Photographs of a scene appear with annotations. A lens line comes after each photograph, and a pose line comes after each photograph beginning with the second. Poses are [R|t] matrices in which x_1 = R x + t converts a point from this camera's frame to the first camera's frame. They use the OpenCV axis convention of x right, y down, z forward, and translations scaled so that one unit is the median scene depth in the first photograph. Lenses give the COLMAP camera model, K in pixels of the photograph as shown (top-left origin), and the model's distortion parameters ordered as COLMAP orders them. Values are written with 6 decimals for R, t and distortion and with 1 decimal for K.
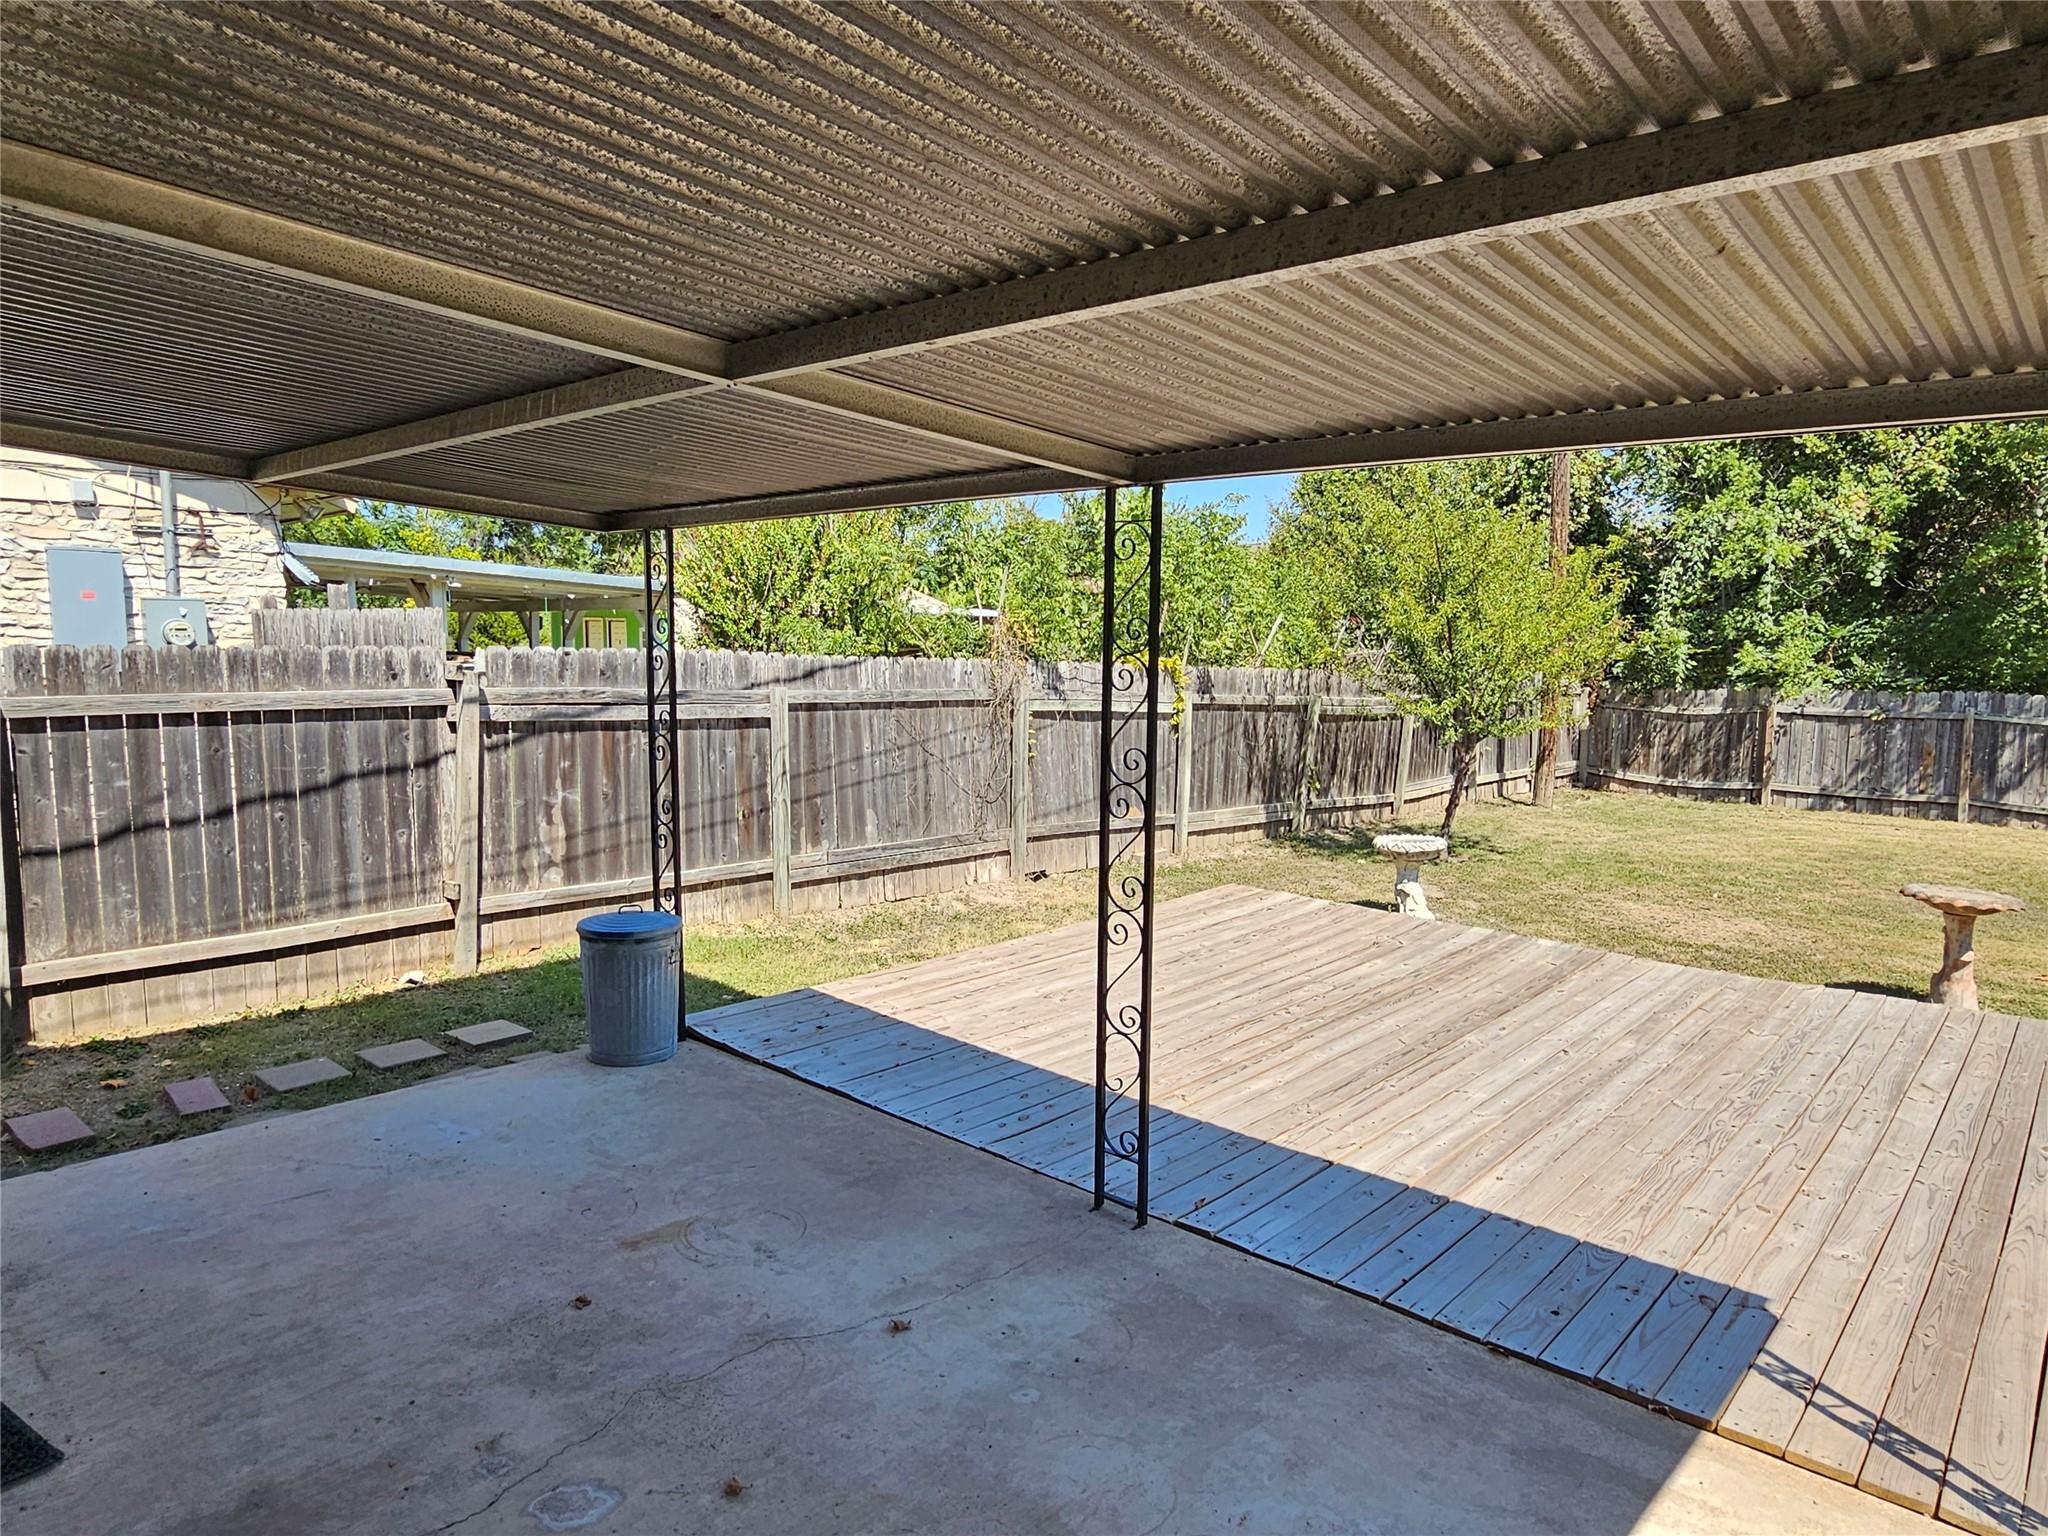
lens RADIAL K [[1234.9, 0, 1023.0], [0, 1234.9, 767.6], [0, 0, 1]] dist [-0.004616, -0.003207]
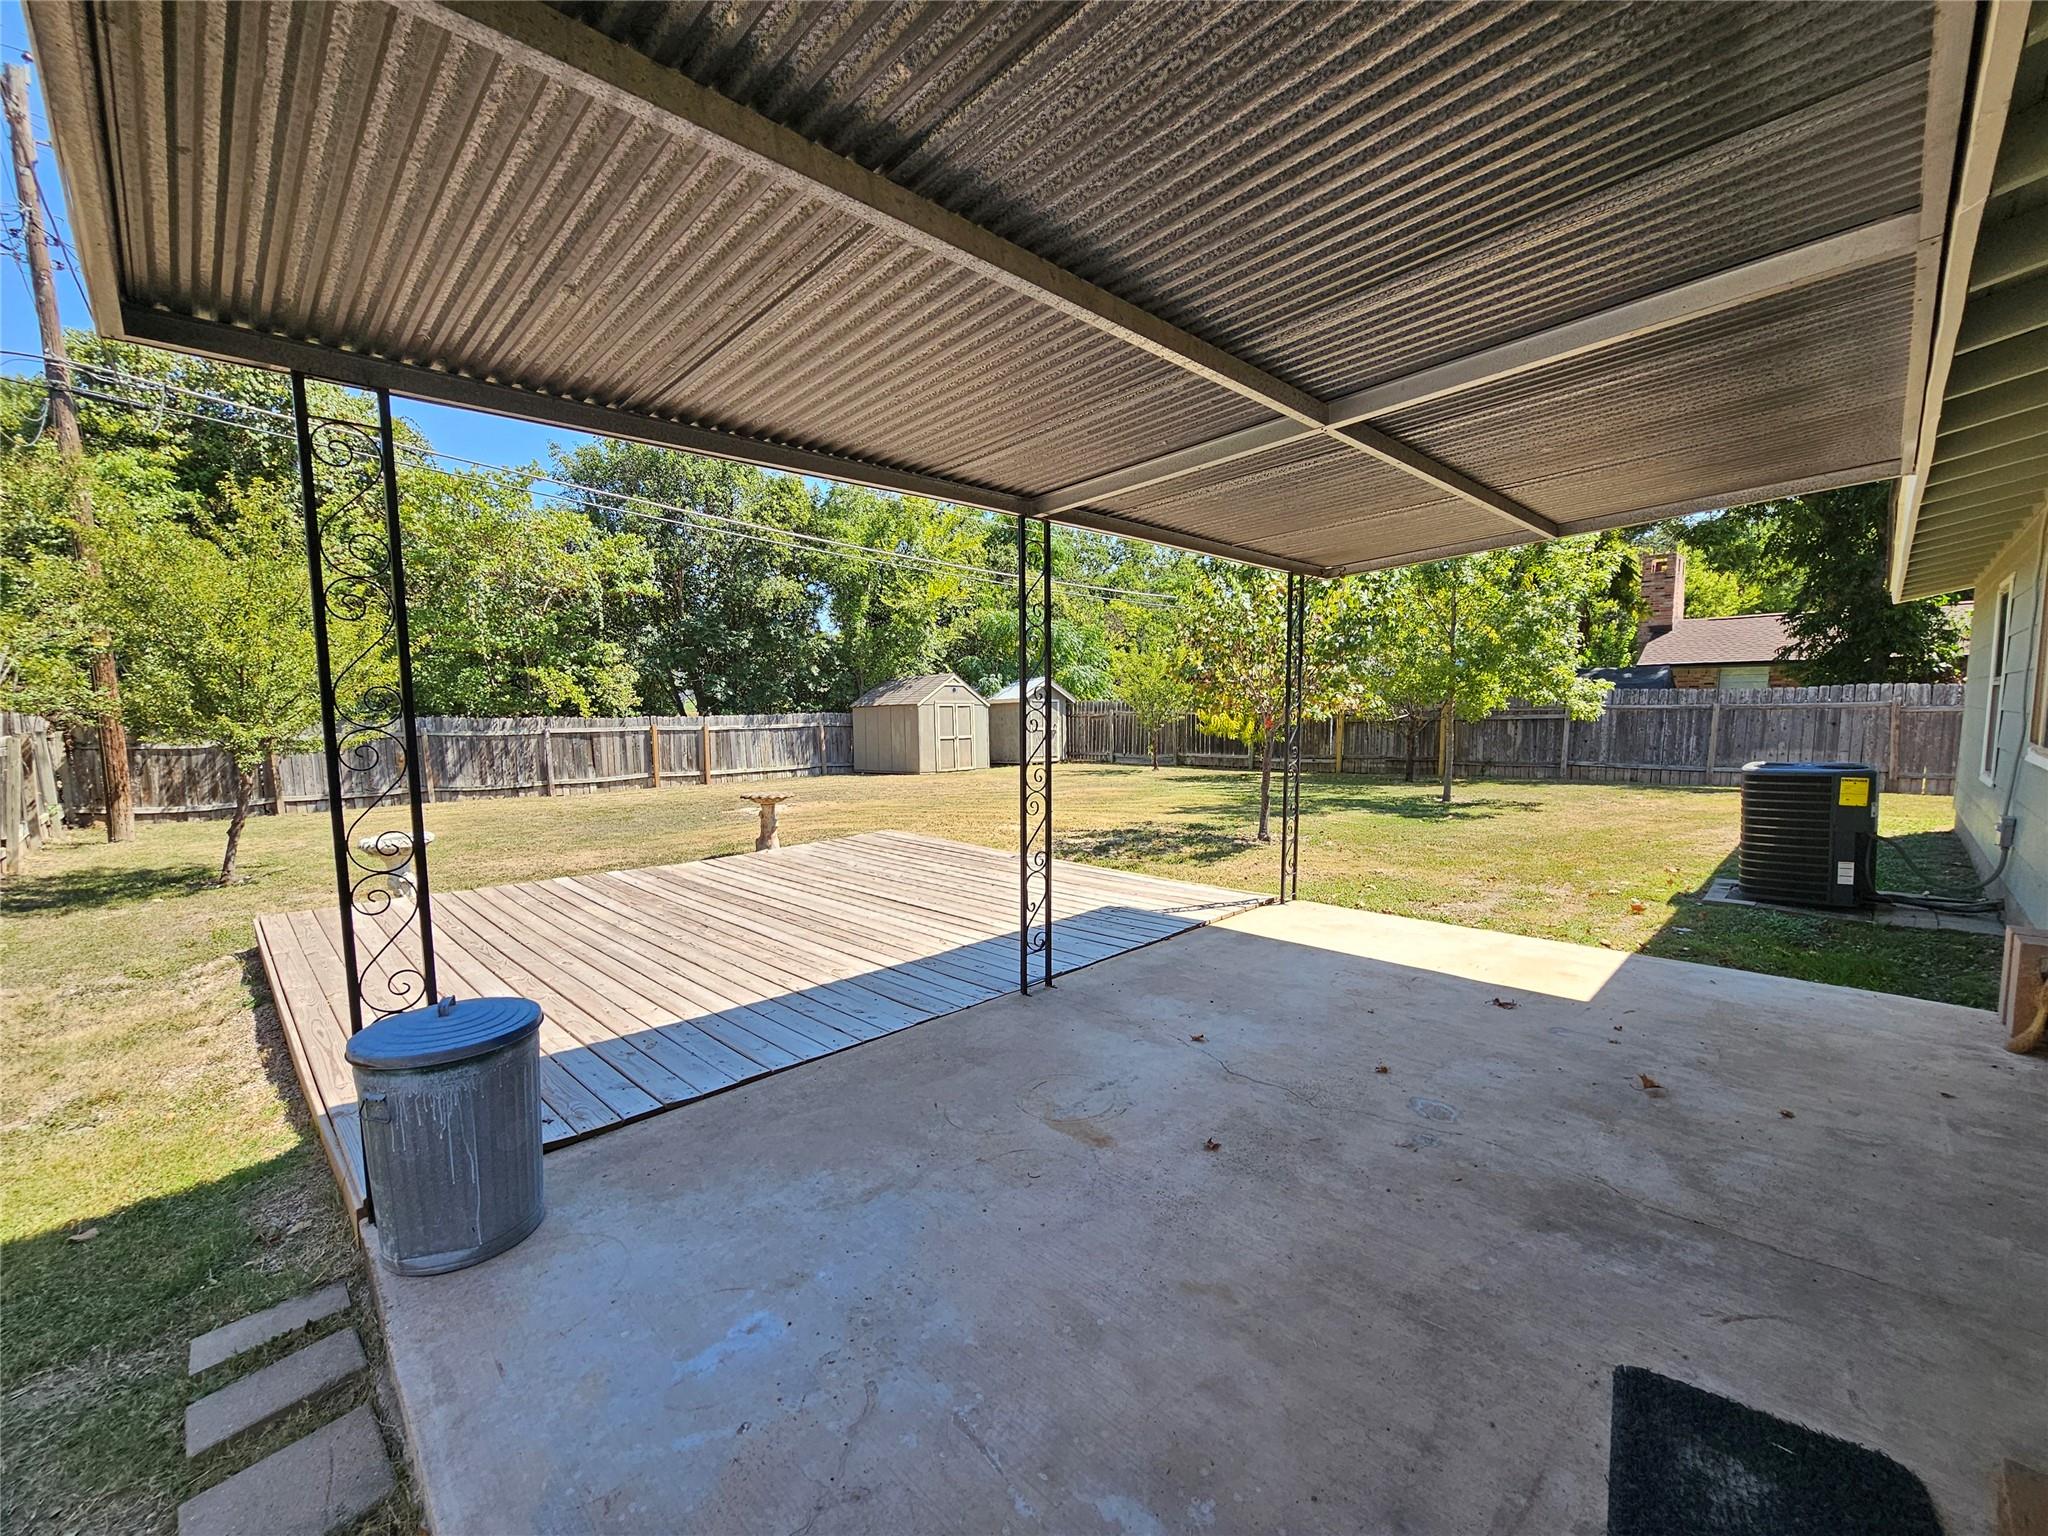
lens RADIAL K [[836.5, 0, 1022.9], [0, 836.5, 769.6], [0, 0, 1]] dist [-0.005899, -0.001243]
pose [[0.063036, -0.092534, 0.993712, -0.626232], [0.113445, 0.989903, 0.084983, -0.001930], [-0.991543, 0.107375, 0.072897, 0.605667]]
